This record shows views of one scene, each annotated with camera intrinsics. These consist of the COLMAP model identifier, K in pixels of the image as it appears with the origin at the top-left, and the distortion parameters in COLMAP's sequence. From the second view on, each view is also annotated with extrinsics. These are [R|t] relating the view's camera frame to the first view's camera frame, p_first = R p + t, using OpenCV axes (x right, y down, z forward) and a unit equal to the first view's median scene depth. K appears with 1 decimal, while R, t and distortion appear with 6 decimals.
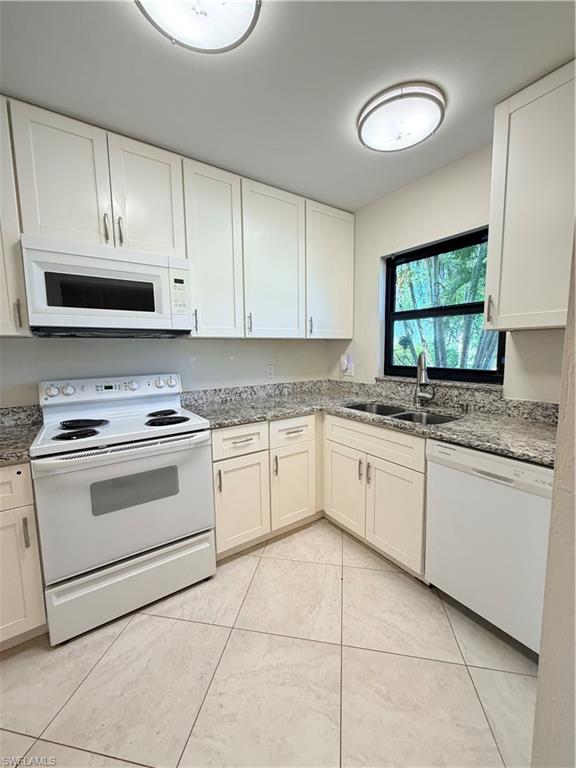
lens RADIAL K [[306.1, 0, 288.0], [0, 306.1, 380.5], [0, 0, 1]] dist [0.001592, 0.000135]
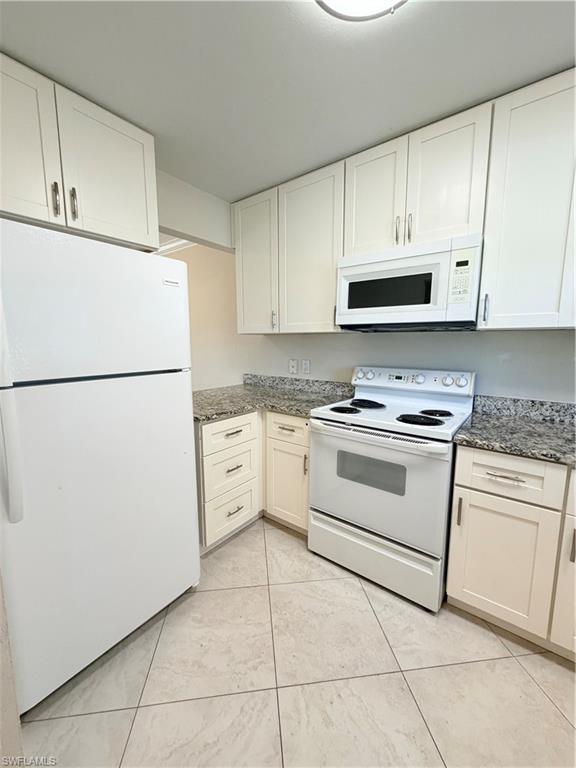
lens RADIAL K [[306.1, 0, 288.0], [0, 306.1, 380.5], [0, 0, 1]] dist [0.001592, 0.000135]
pose [[0.303779, 0.133920, -0.943284, 0.349309], [-0.108051, 0.988527, 0.105546, -0.043162], [0.946596, 0.069860, 0.314763, 0.308992]]
